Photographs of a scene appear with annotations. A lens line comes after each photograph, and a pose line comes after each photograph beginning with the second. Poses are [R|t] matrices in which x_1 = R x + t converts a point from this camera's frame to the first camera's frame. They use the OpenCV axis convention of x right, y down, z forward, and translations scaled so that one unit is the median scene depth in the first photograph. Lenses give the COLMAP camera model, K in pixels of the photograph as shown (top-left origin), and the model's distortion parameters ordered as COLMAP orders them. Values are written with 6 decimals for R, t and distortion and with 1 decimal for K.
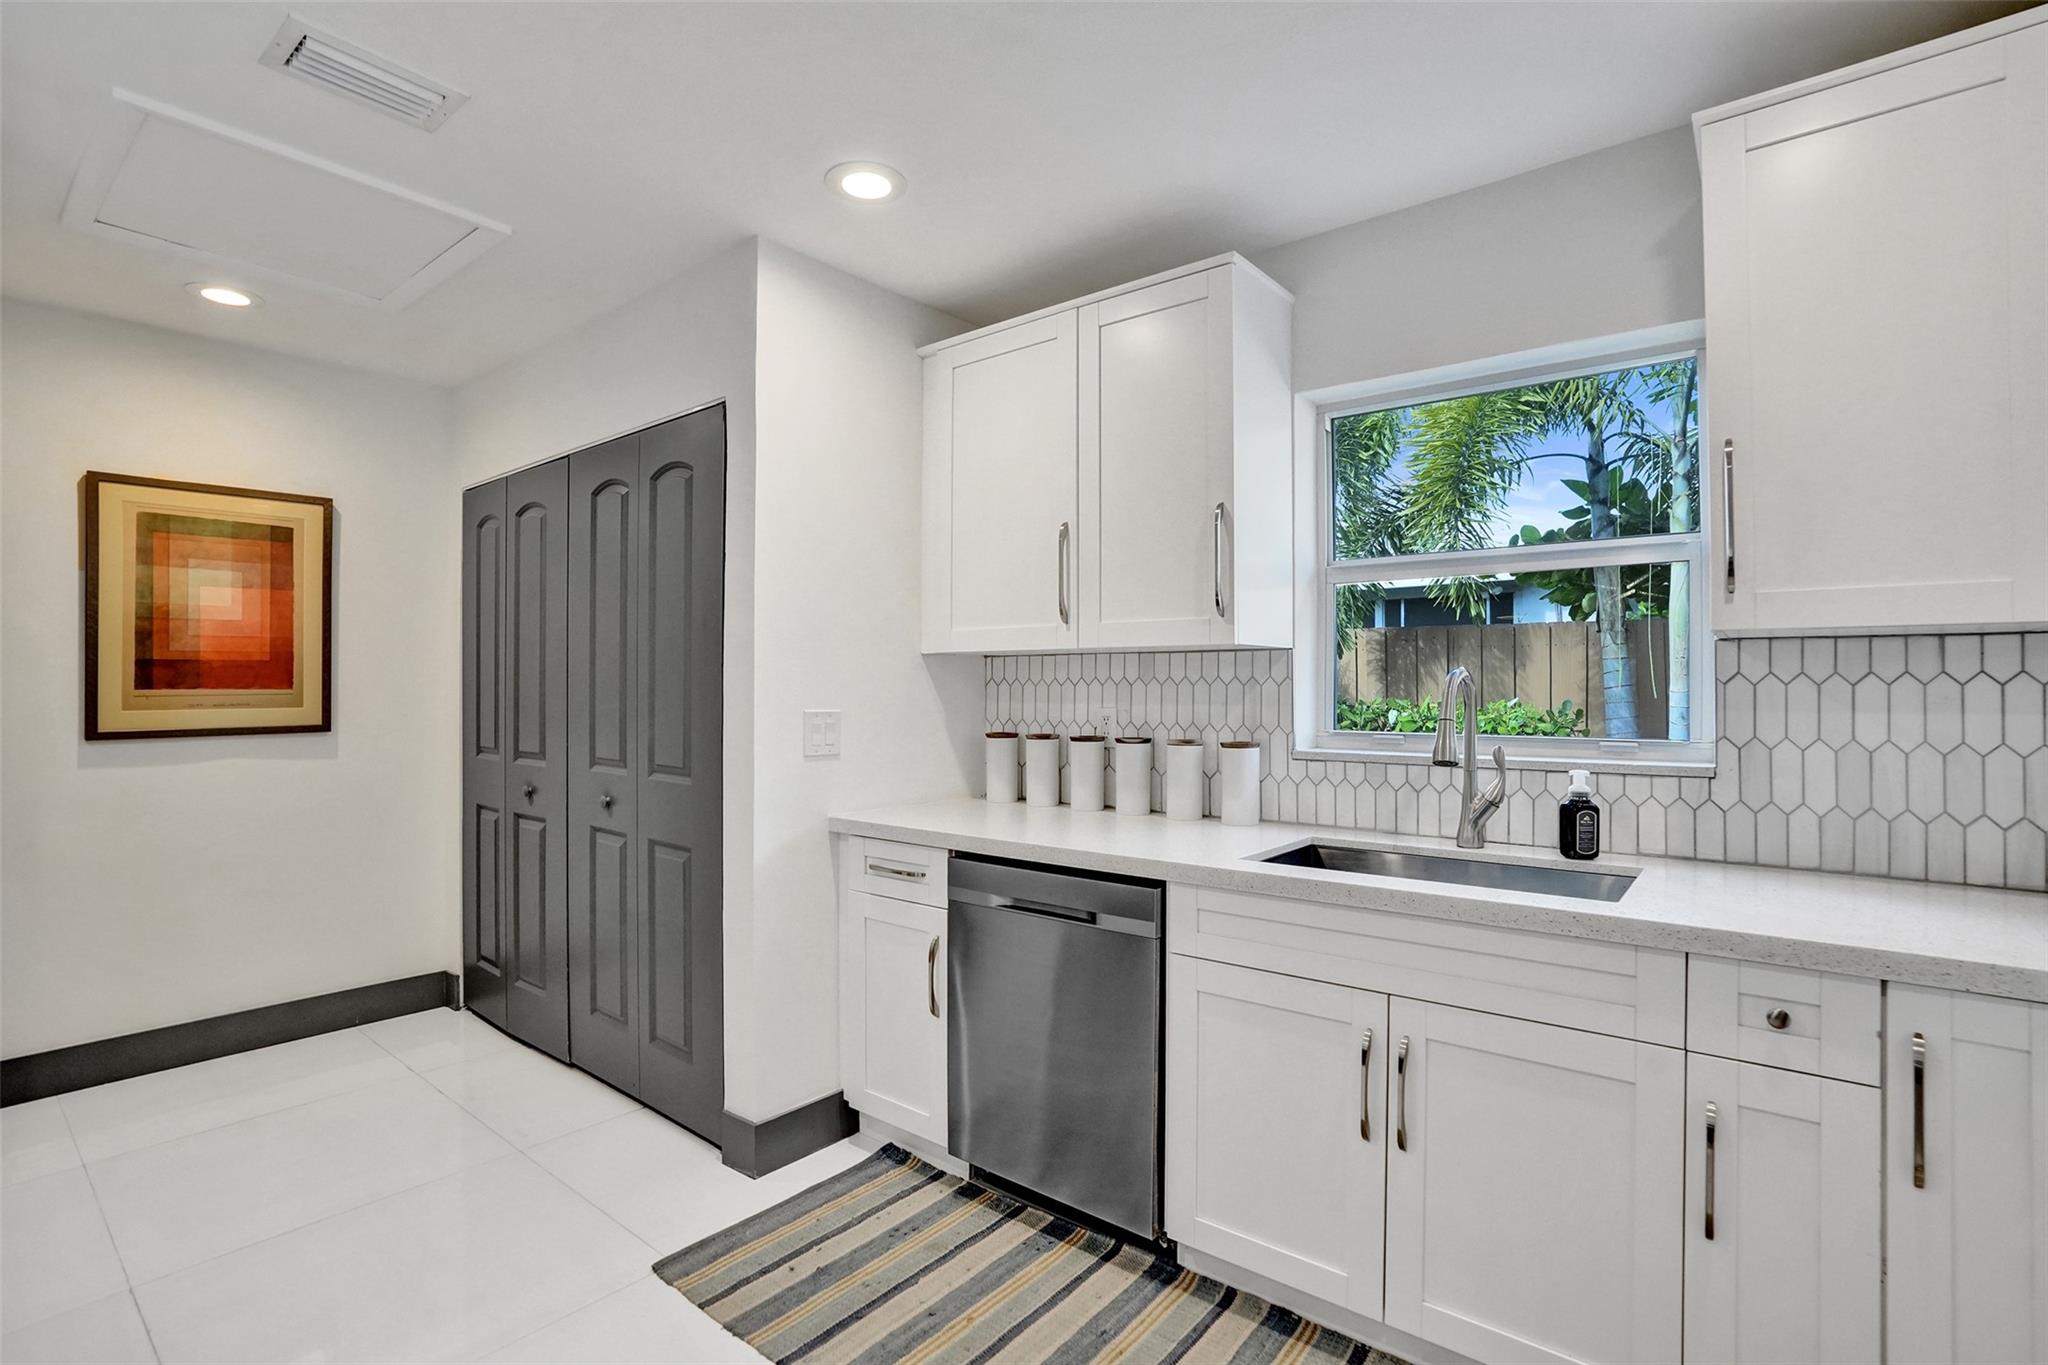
lens RADIAL K [[961.2, 0, 1021.7], [0, 961.2, 678.5], [0, 0, 1]] dist [-0.031031, -0.000125]
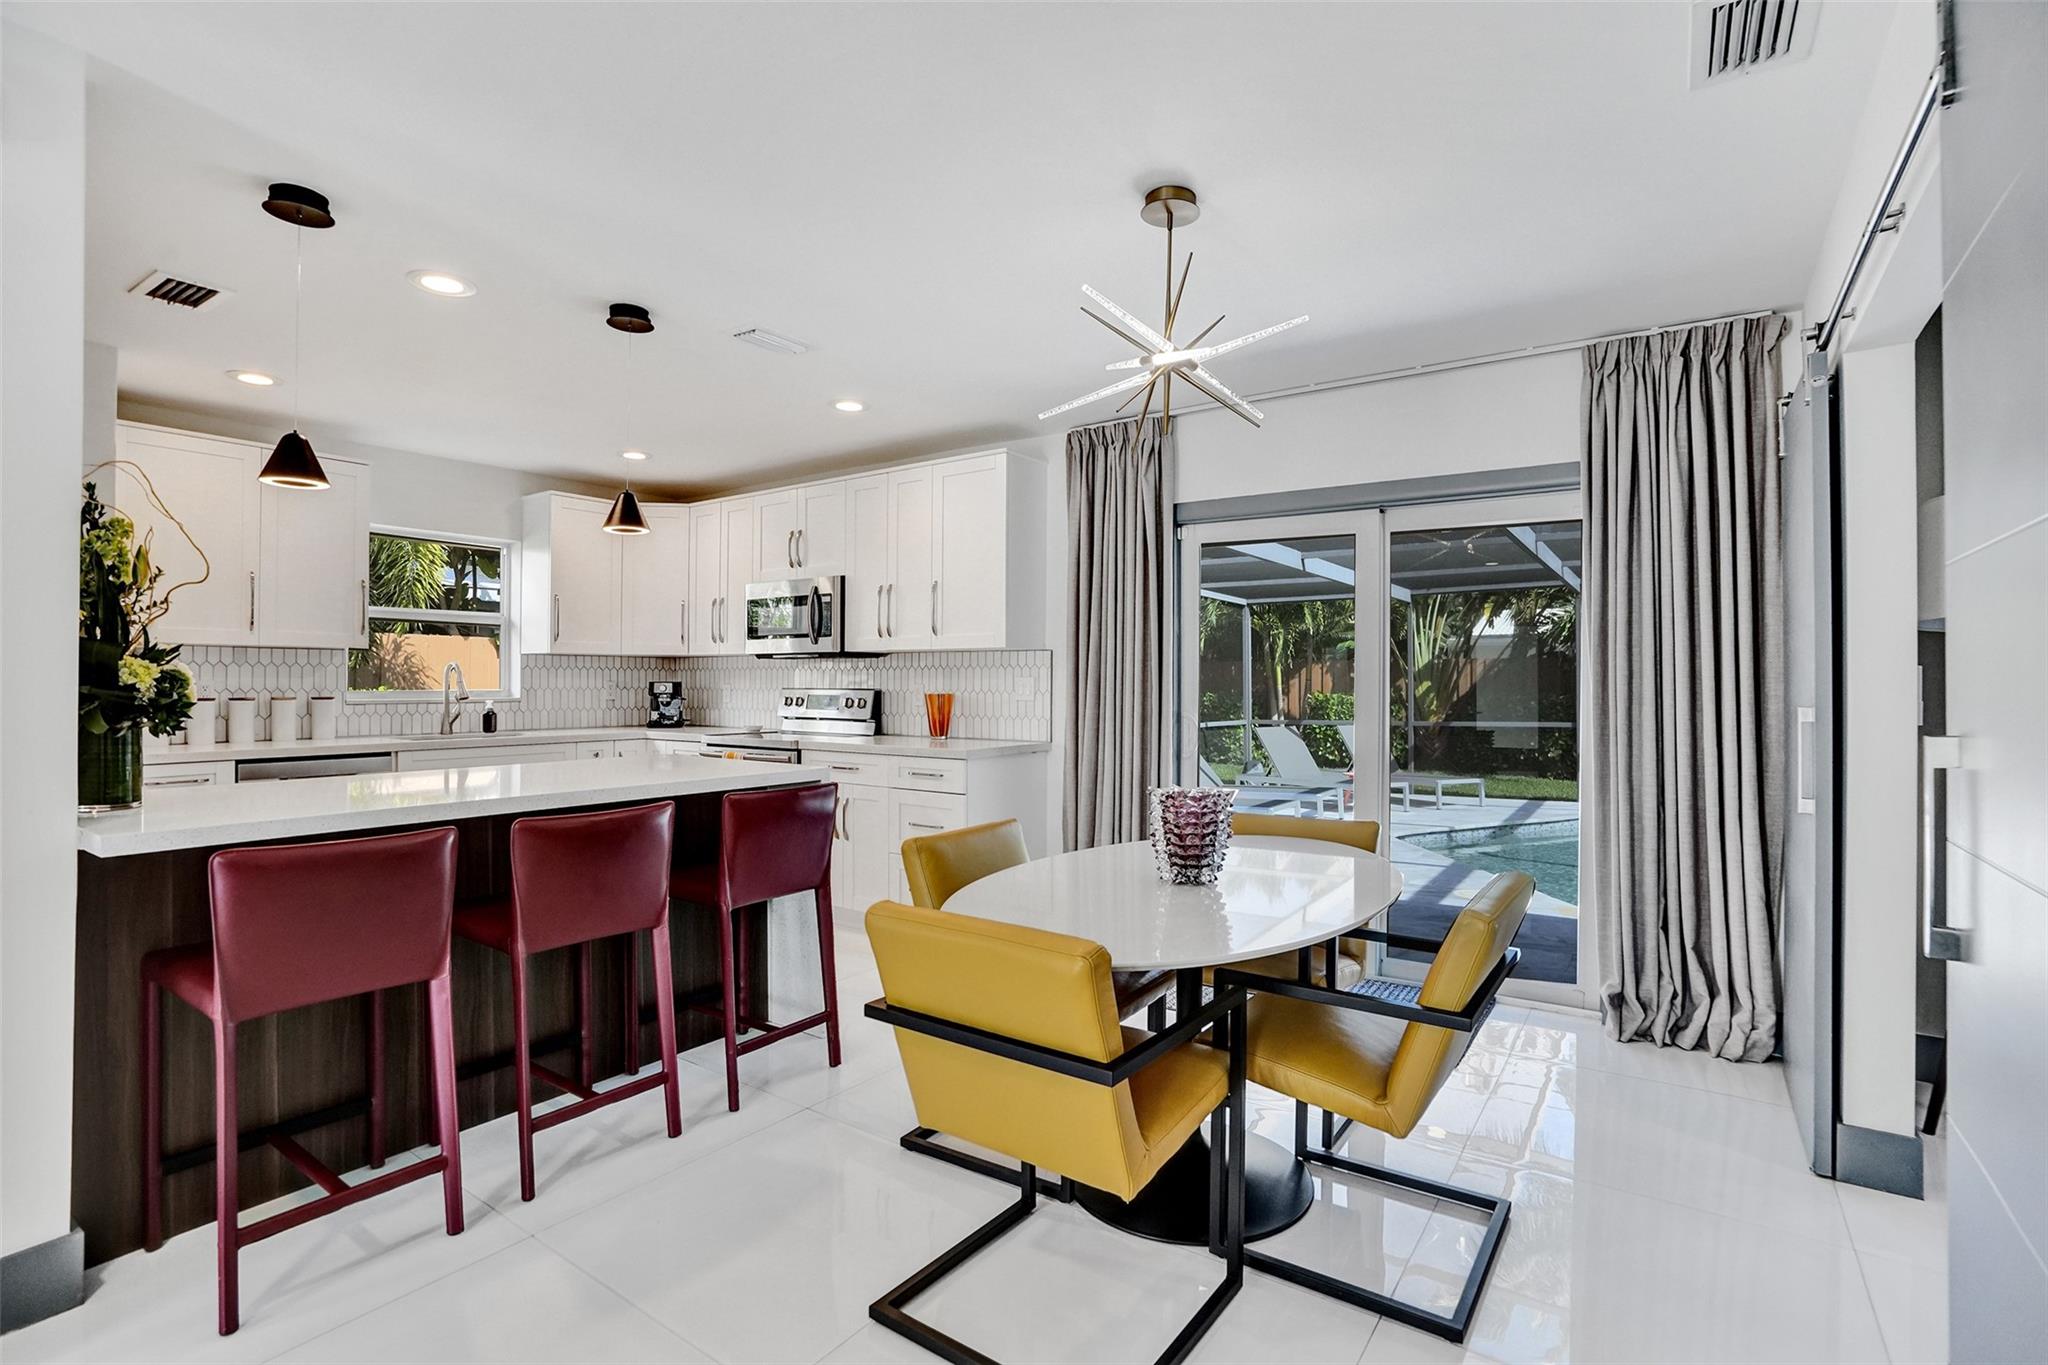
lens RADIAL K [[961.2, 0, 1019.4], [0, 961.2, 678.7], [0, 0, 1]] dist [-0.031031, -0.000125]
pose [[-0.086035, 0.003102, 0.996287, -2.153964], [-0.005903, 0.999976, -0.003623, 0.034984], [-0.996275, -0.006193, -0.086014, -0.249625]]
